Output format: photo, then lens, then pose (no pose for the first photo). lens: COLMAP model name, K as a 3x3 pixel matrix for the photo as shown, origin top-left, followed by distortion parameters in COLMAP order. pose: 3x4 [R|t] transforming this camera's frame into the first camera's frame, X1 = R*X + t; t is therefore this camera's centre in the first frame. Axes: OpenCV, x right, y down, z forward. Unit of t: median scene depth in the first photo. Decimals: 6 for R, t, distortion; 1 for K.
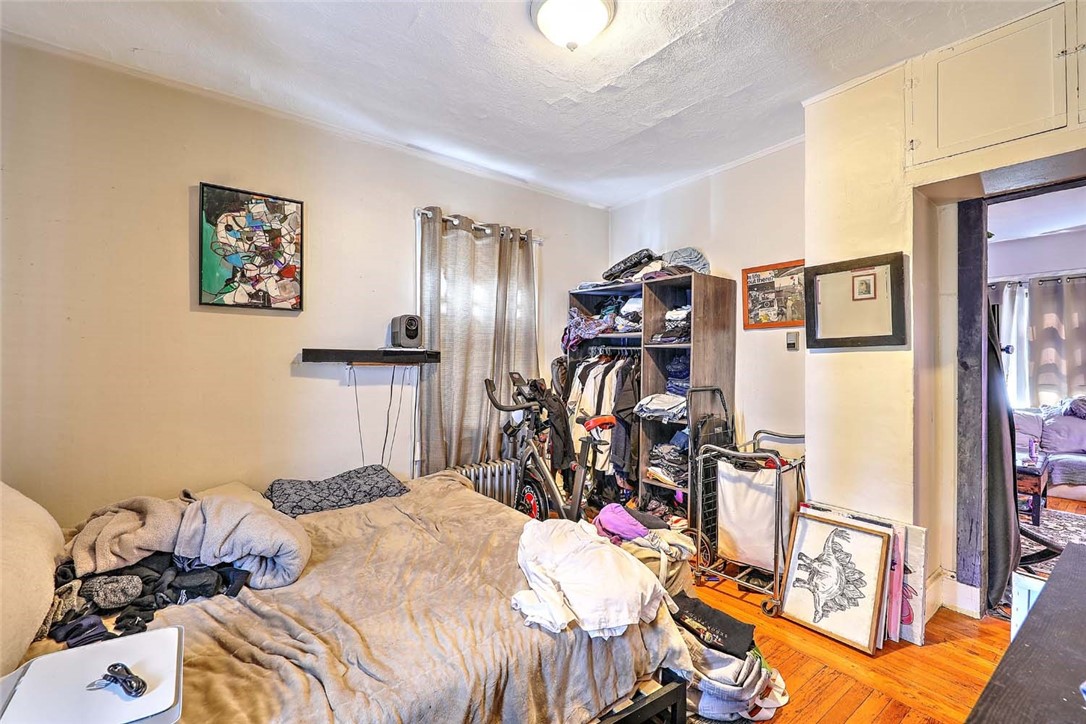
lens RADIAL K [[475.4, 0, 543.3], [0, 475.4, 362.5], [0, 0, 1]] dist [-0.001652, -0.000322]
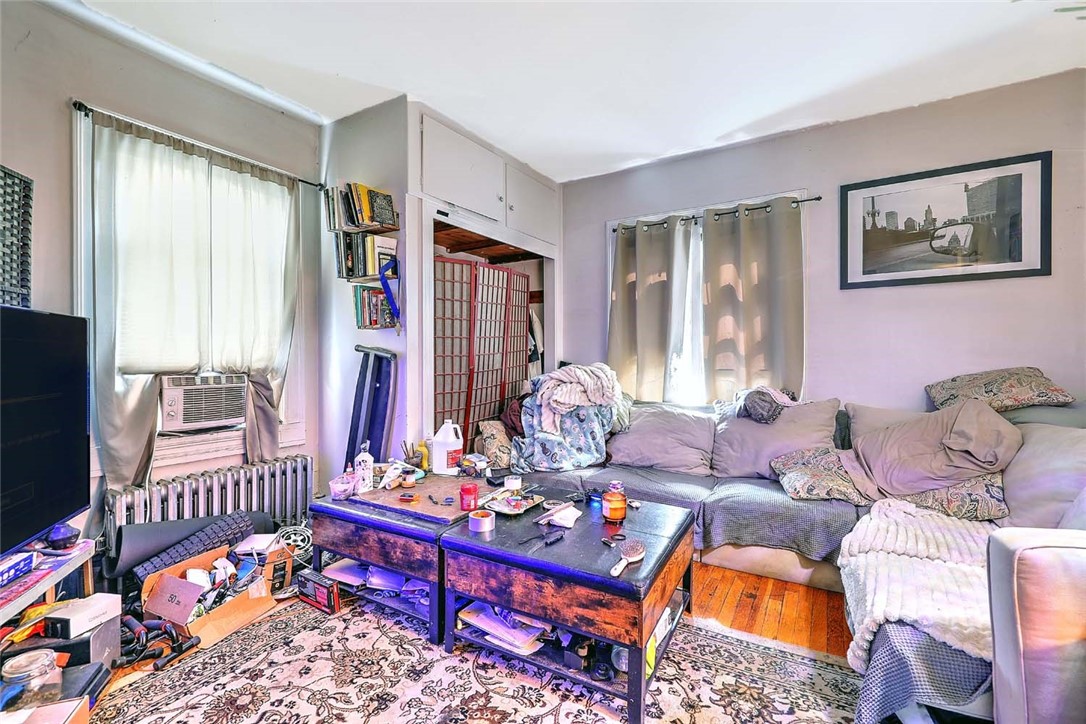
lens RADIAL K [[475.4, 0, 545.2], [0, 475.4, 361.2], [0, 0, 1]] dist [-0.001652, -0.000322]
pose [[0.930698, -0.006351, 0.365732, 0.590161], [0.003562, 0.999959, 0.008301, 0.028688], [-0.365770, -0.006423, 0.930683, 0.473270]]
